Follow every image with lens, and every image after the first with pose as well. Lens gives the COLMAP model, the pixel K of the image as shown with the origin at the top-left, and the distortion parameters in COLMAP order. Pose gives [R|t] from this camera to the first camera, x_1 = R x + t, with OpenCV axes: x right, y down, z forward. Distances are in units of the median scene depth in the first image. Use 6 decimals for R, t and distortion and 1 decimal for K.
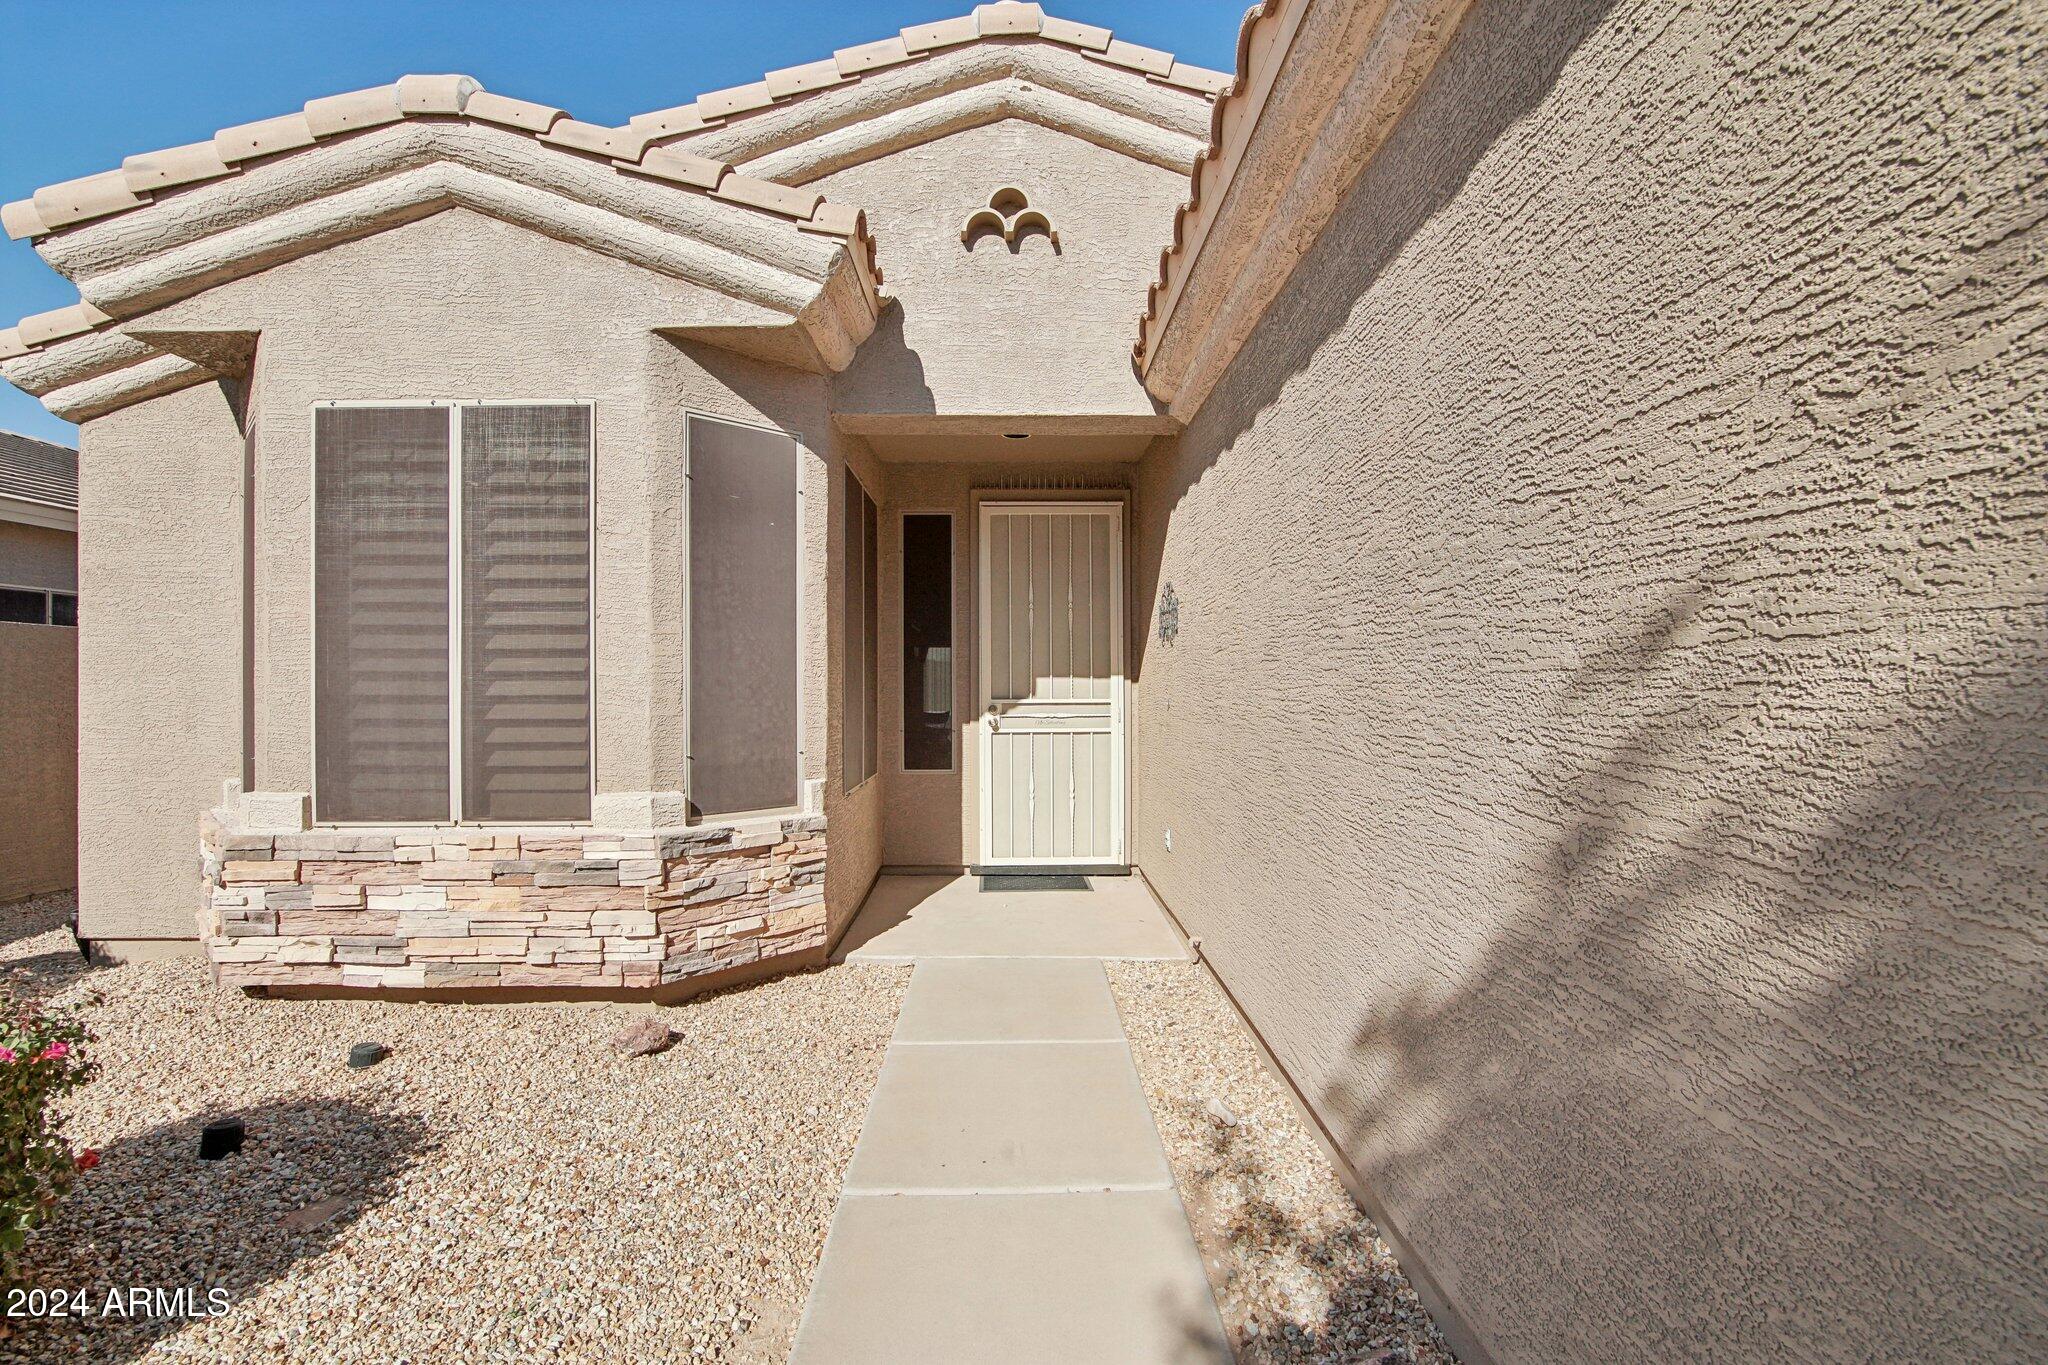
lens RADIAL K [[926.5, 0, 1012.3], [0, 926.5, 691.8], [0, 0, 1]] dist [-0.019542, -0.000122]
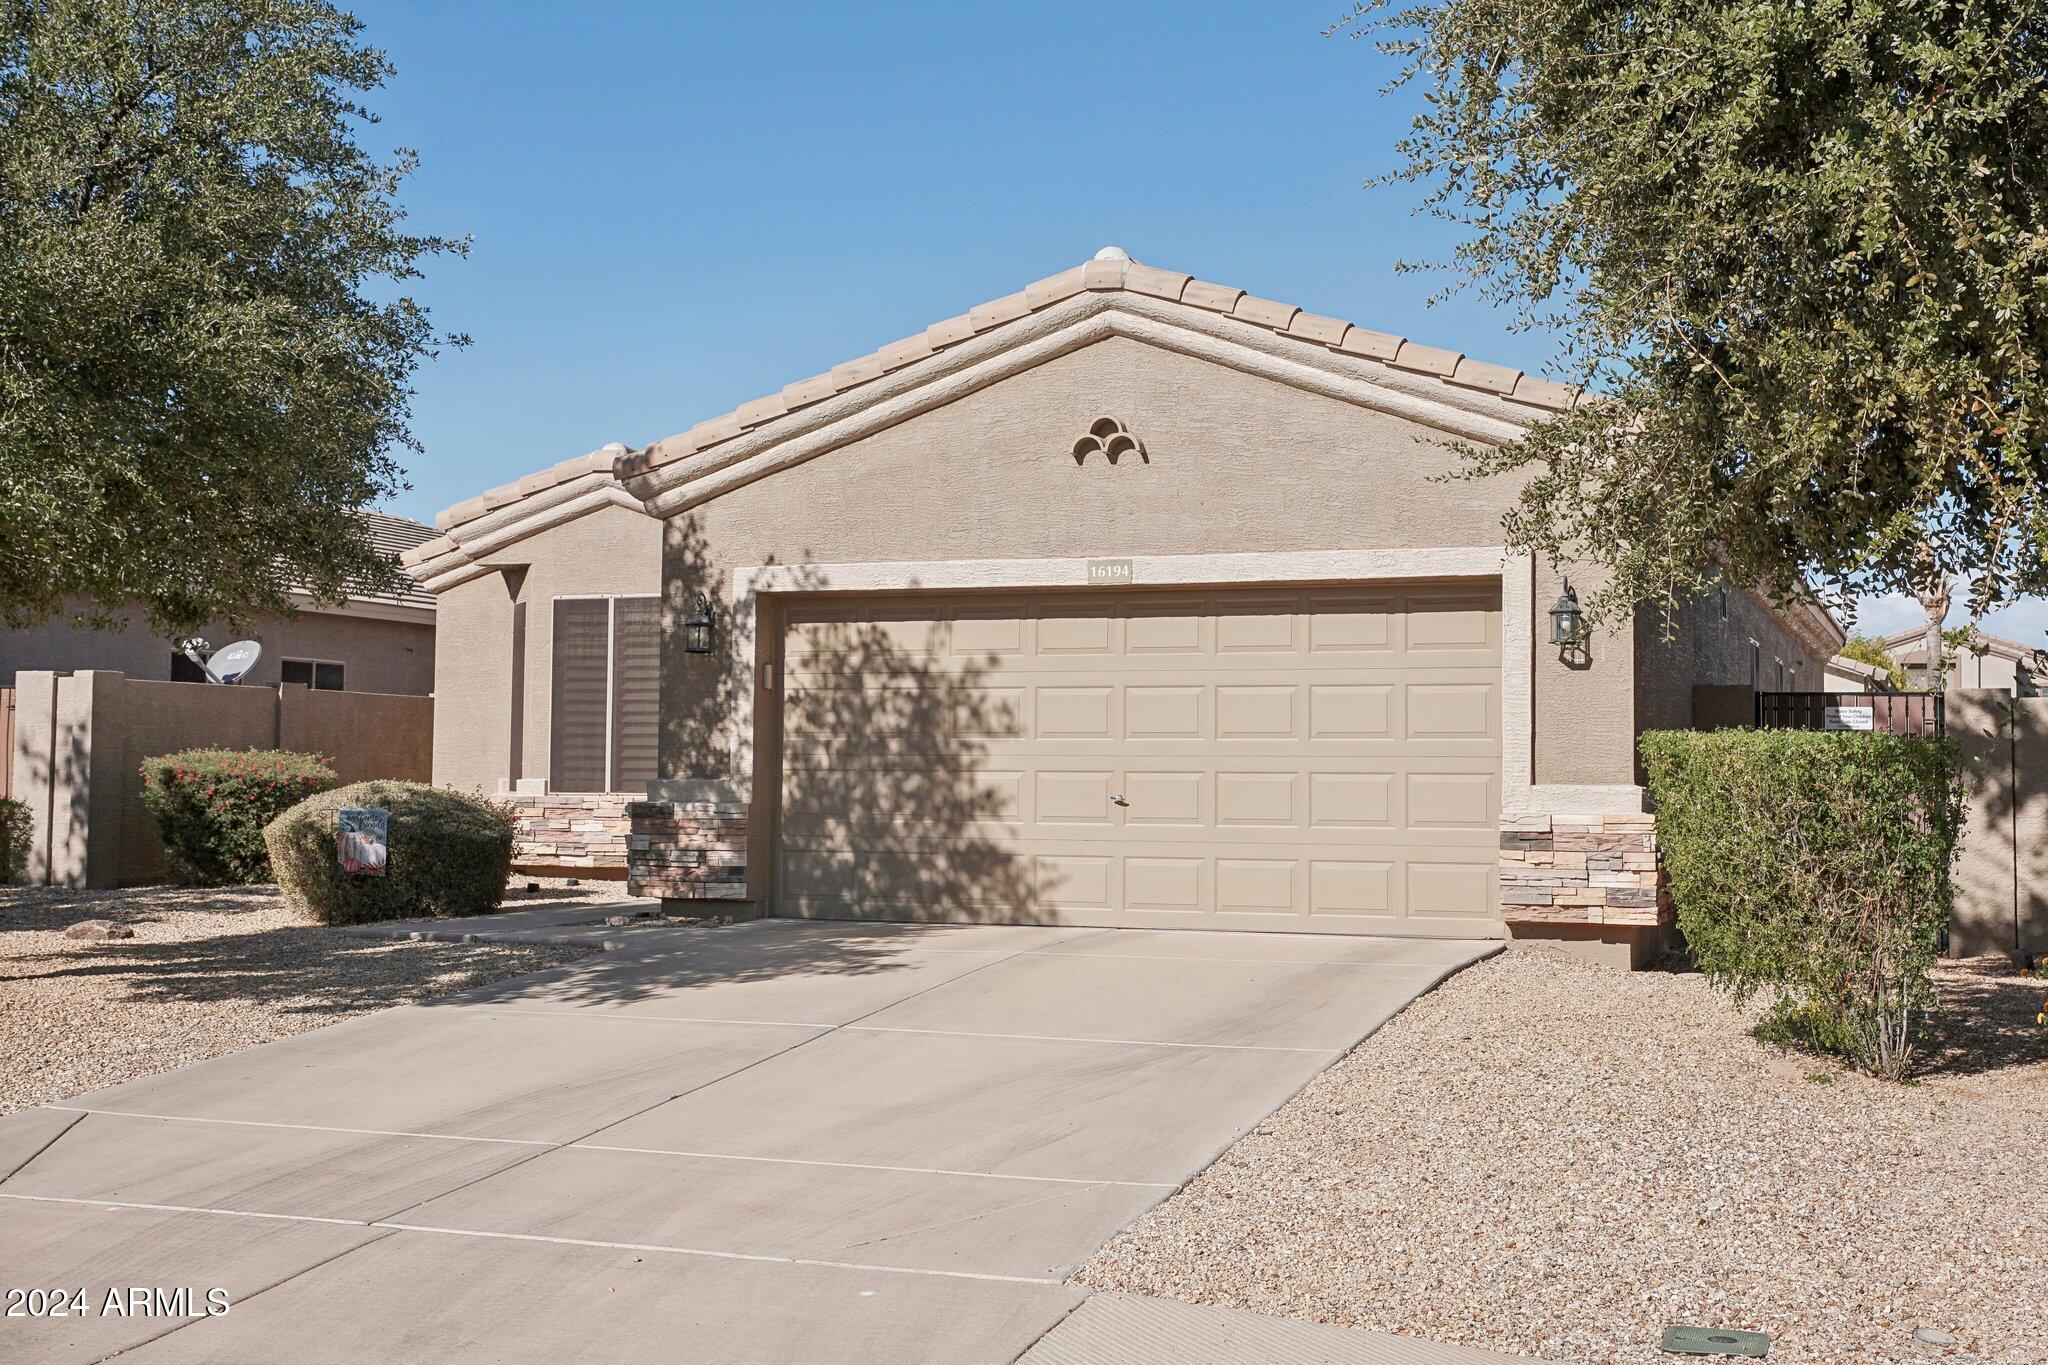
lens RADIAL K [[2504.9, 0, 1022.3], [0, 2504.9, 673.6], [0, 0, 1]] dist [0.087853, 0.000000]
pose [[0.927189, -0.008245, -0.374502, 2.428089], [-0.011944, 0.998599, -0.051557, 0.153280], [0.374402, 0.052276, 0.925792, -3.979326]]
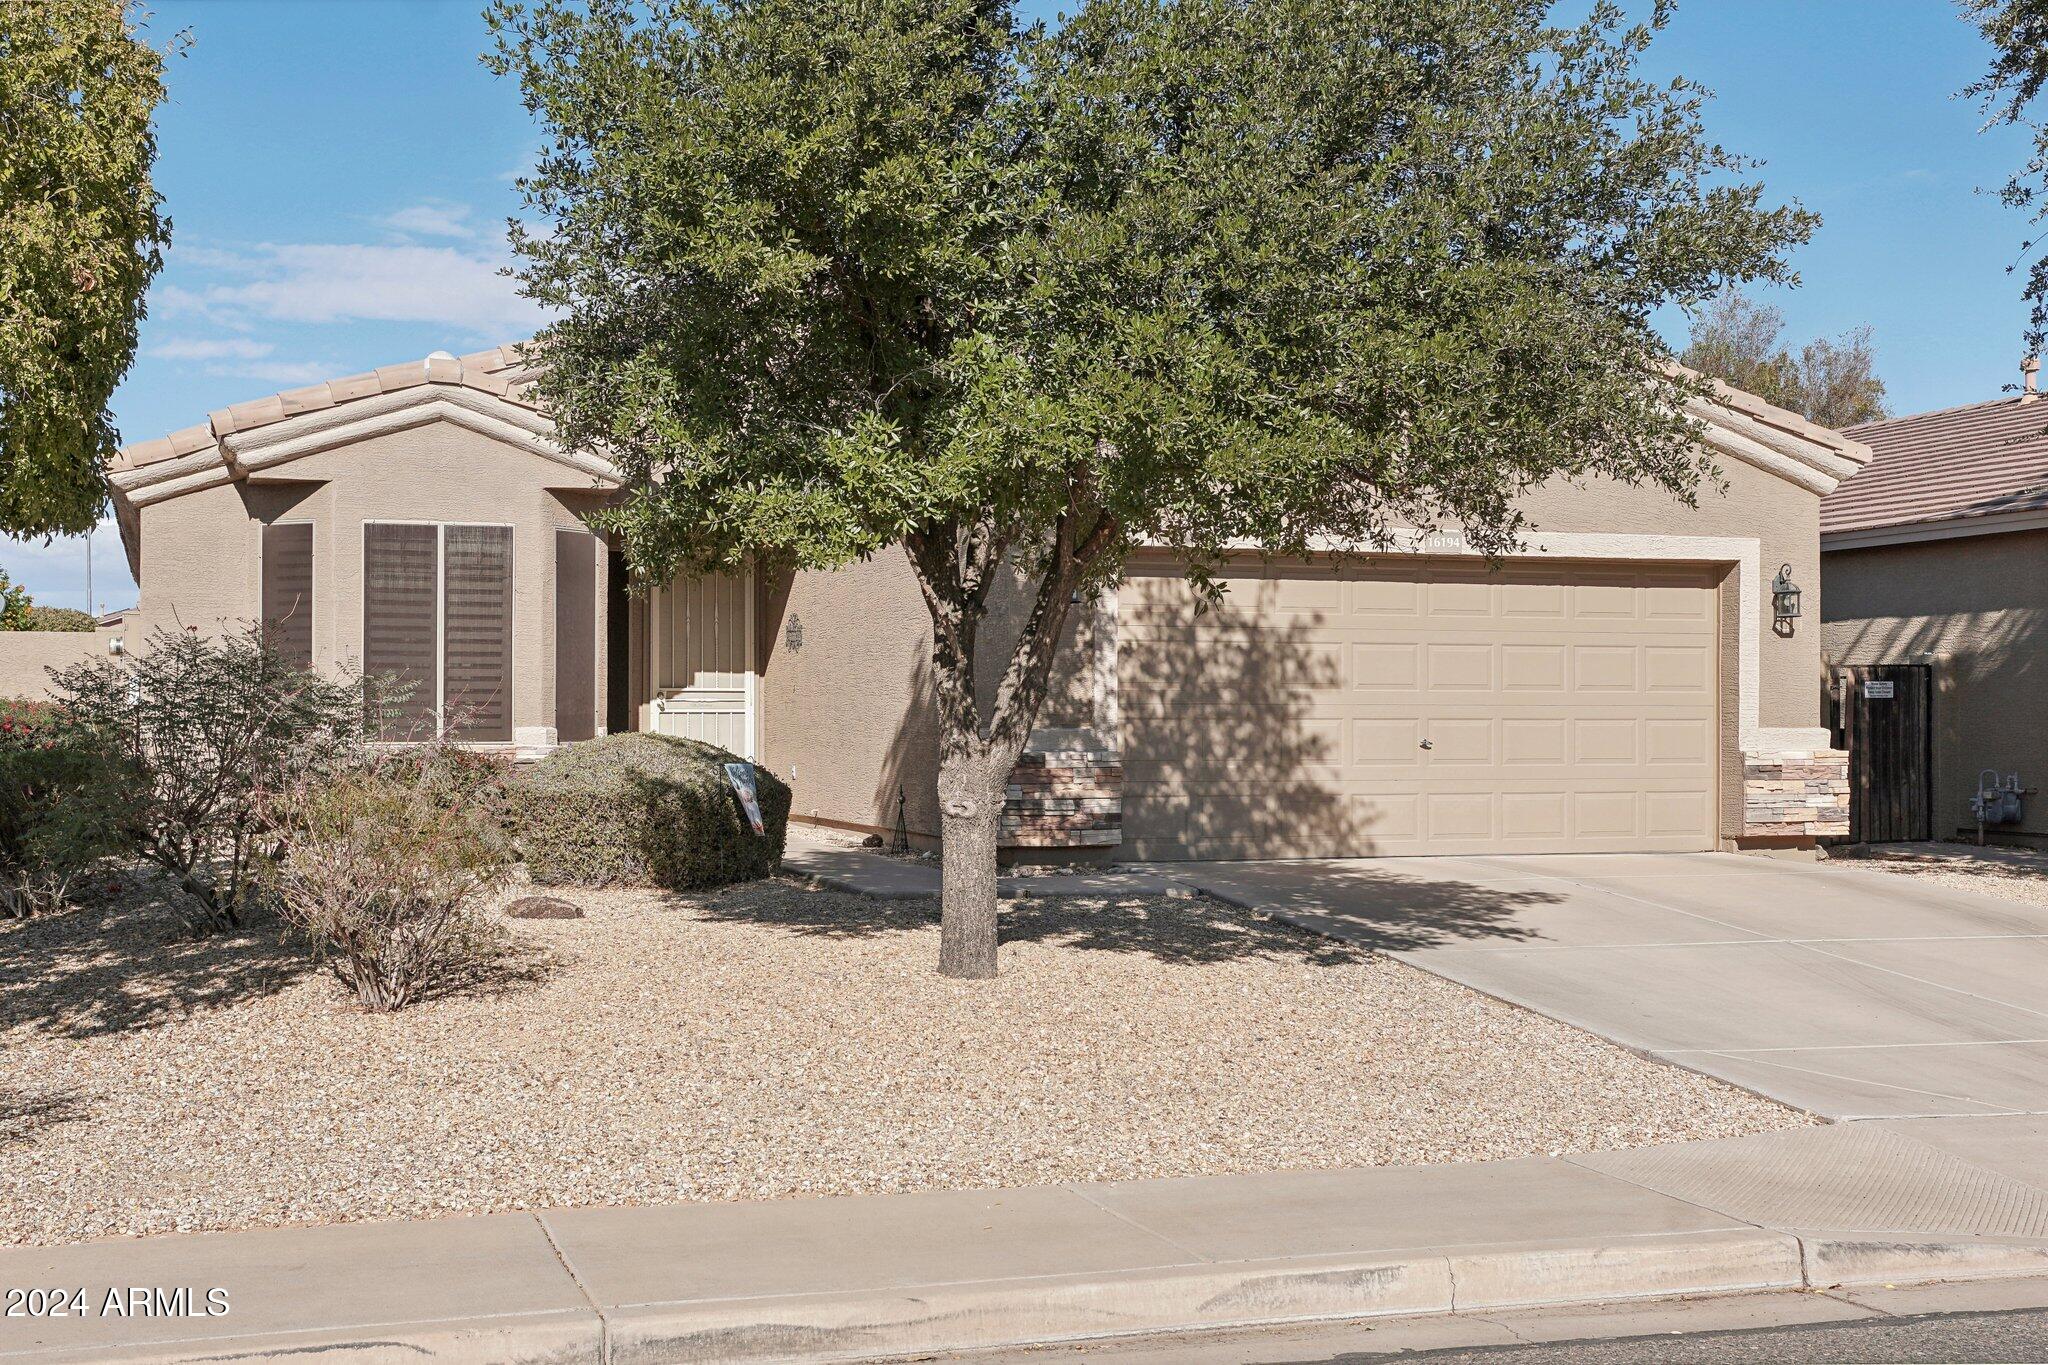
lens RADIAL K [[2504.9, 0, 1018.6], [0, 2504.9, 697.8], [0, 0, 1]] dist [0.087853, 0.000000]
pose [[0.948698, 0.005326, 0.316137, -1.103564], [0.000637, 0.999824, -0.018753, 0.147552], [-0.316182, 0.017992, 0.948528, -4.287788]]
